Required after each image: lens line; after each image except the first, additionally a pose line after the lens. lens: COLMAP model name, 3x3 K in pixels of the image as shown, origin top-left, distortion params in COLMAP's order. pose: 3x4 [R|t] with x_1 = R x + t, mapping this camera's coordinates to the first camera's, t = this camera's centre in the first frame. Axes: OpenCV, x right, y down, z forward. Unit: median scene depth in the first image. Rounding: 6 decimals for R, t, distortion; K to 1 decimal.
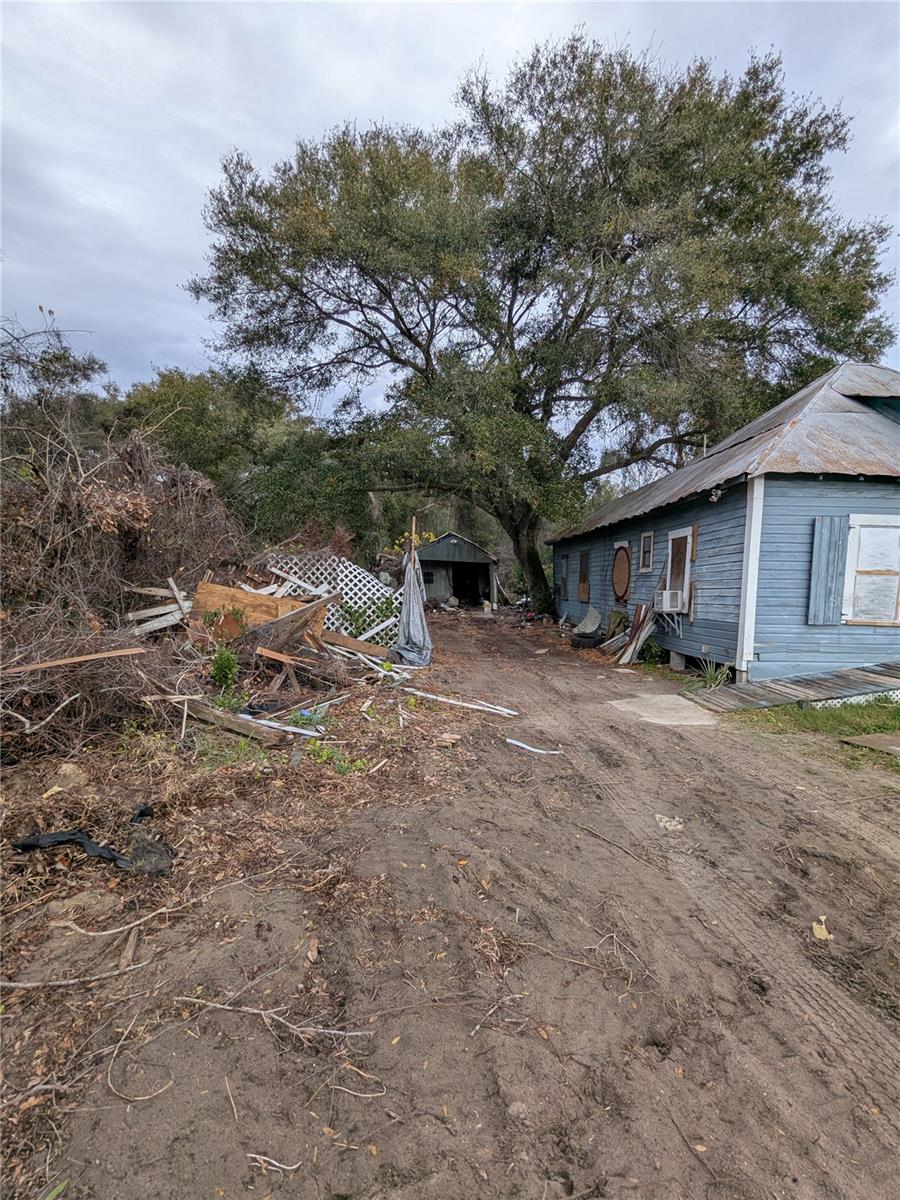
lens RADIAL K [[568.3, 0, 449.6], [0, 568.3, 597.4], [0, 0, 1]] dist [0.000976, 0.000771]
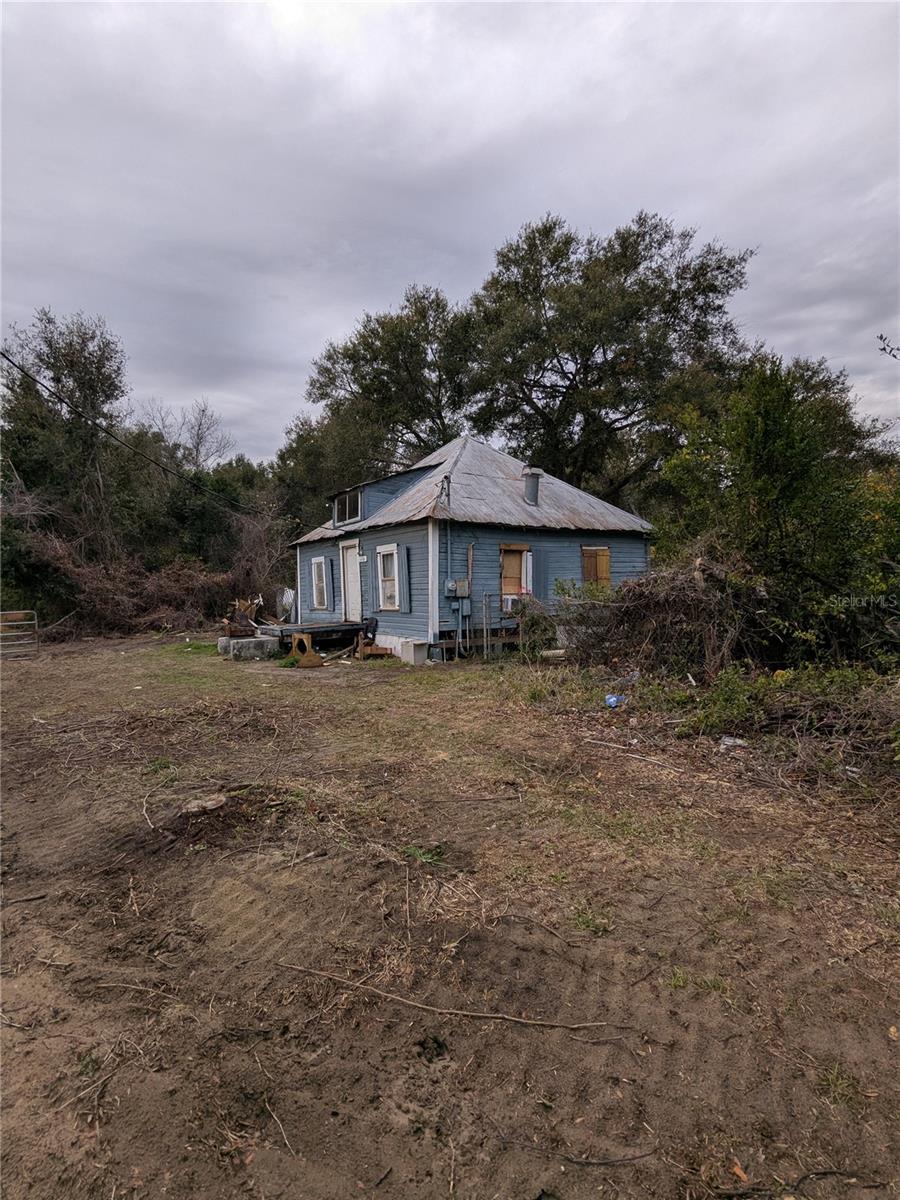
lens RADIAL K [[568.3, 0, 453.6], [0, 568.3, 602.0], [0, 0, 1]] dist [0.000976, 0.000771]
pose [[0.556256, -0.030757, -0.830441, 2.599880], [0.011355, 0.999503, -0.029412, 0.084373], [0.830933, 0.006931, 0.556329, 0.219496]]
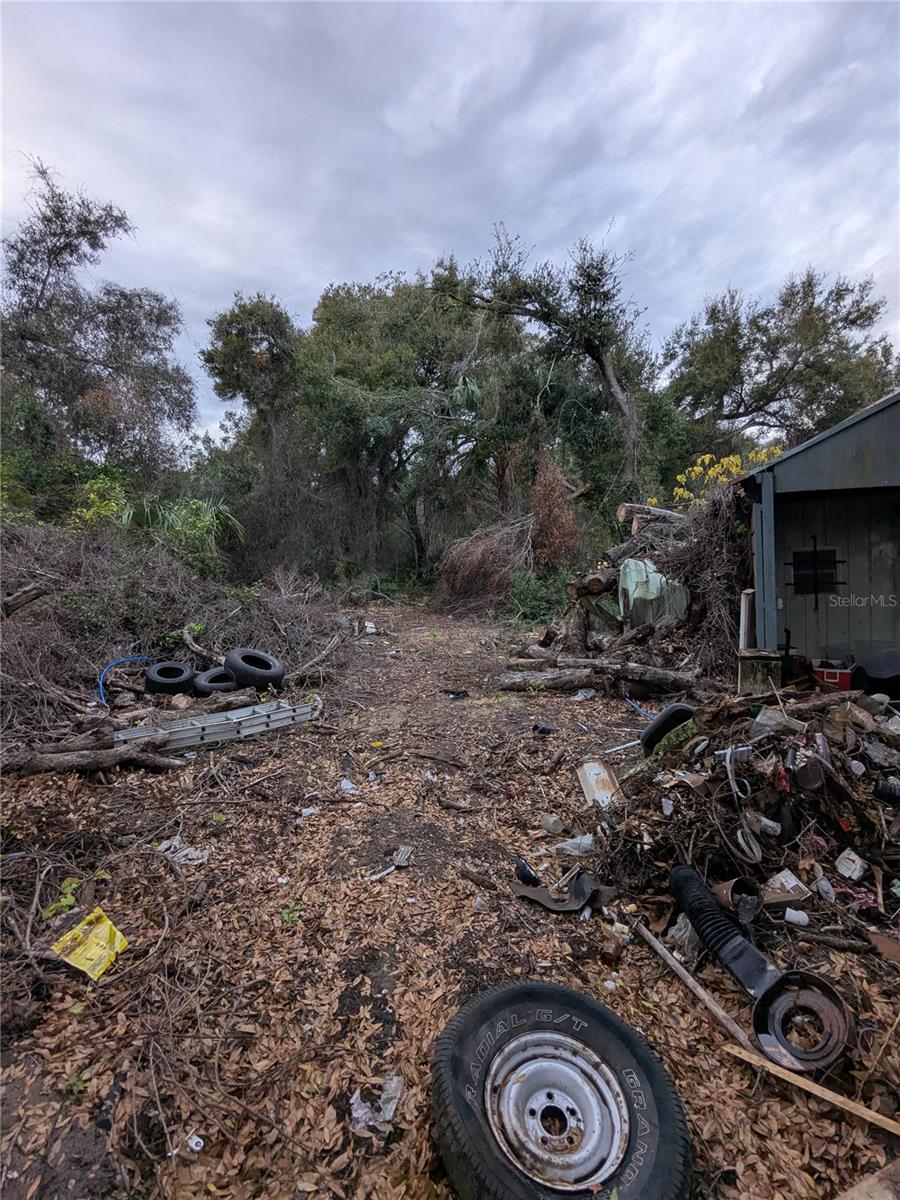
lens RADIAL K [[568.3, 0, 448.5], [0, 568.3, 602.9], [0, 0, 1]] dist [0.000976, 0.000771]
pose [[0.888701, -0.012046, -0.458329, -0.210280], [0.027421, 0.999262, 0.026907, -0.100868], [0.457666, -0.036480, 0.888375, 2.154841]]
